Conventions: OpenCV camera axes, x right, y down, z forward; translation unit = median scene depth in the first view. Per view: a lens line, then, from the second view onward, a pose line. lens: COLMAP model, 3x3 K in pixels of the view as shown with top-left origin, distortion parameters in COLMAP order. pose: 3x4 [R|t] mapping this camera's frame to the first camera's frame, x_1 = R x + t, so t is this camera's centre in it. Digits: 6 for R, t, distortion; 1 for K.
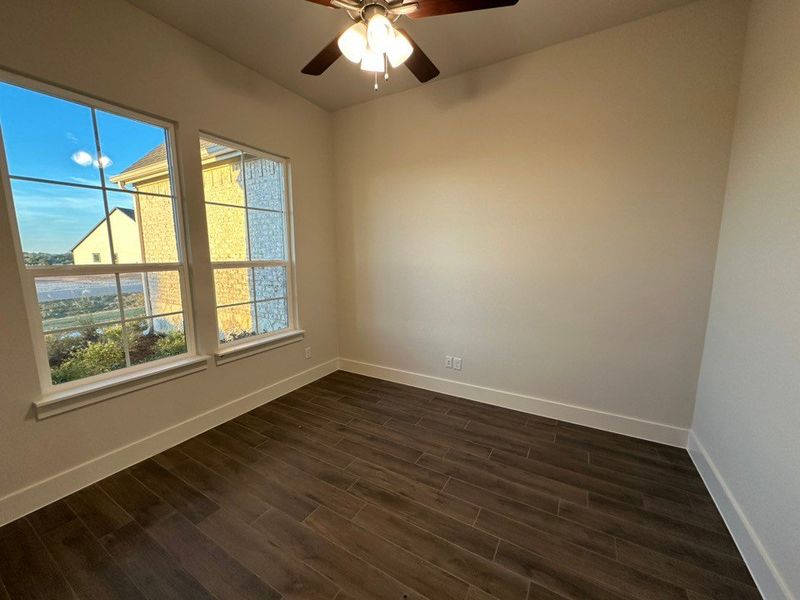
lens RADIAL K [[318.1, 0, 399.4], [0, 318.1, 301.1], [0, 0, 1]] dist [-0.001431, 0.000747]
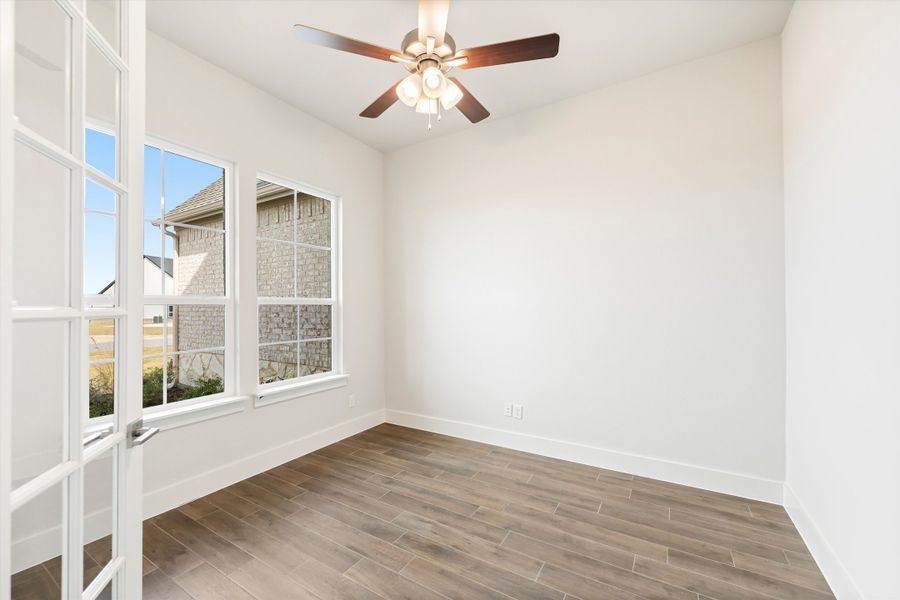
lens RADIAL K [[367.4, 0, 446.0], [0, 367.4, 306.3], [0, 0, 1]] dist [0.000822, -0.000869]
pose [[0.999764, -0.002653, -0.021556, 0.005405], [-0.000600, 0.988754, -0.149551, 0.079661], [0.021710, 0.149529, 0.988519, -0.095575]]
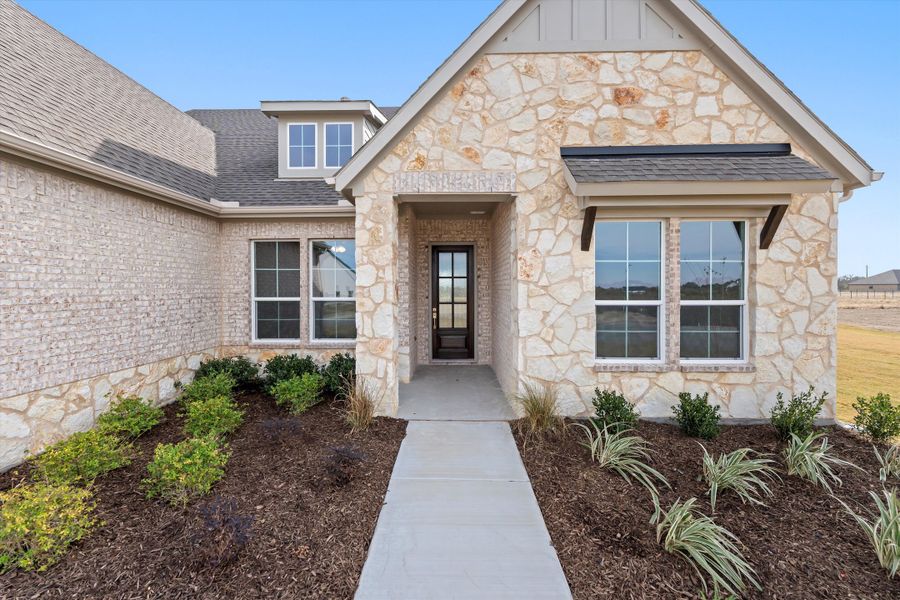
lens RADIAL K [[367.4, 0, 448.7], [0, 367.4, 295.1], [0, 0, 1]] dist [0.000822, -0.000869]
pose [[-0.494708, -0.010429, 0.868996, -3.434949], [0.129139, 0.987945, 0.085374, -0.239143], [-0.859411, 0.154457, -0.487398, 1.450476]]
